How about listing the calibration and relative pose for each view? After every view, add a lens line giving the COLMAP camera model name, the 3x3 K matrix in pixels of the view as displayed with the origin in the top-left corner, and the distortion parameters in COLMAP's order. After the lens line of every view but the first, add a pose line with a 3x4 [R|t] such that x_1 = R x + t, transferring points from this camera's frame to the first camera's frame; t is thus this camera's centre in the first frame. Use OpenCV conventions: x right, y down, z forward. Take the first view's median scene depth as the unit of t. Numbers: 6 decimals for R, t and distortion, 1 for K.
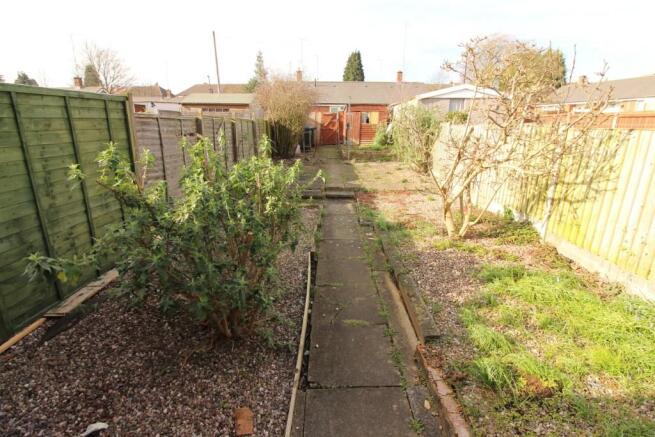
lens RADIAL K [[315.3, 0, 327.5], [0, 315.3, 218.5], [0, 0, 1]] dist [-0.001851, -0.000656]
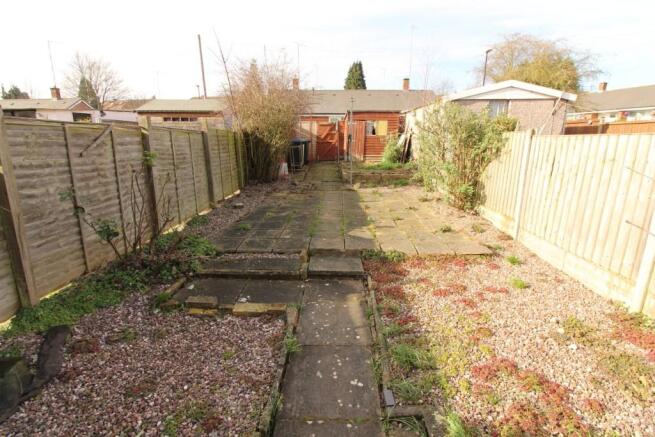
lens RADIAL K [[315.3, 0, 327.5], [0, 315.3, 218.5], [0, 0, 1]] dist [-0.001851, -0.000656]
pose [[0.999965, -0.005004, -0.006674, 0.013879], [0.004758, 0.999330, -0.036298, -0.063340], [0.006851, 0.036265, 0.999319, 0.215020]]
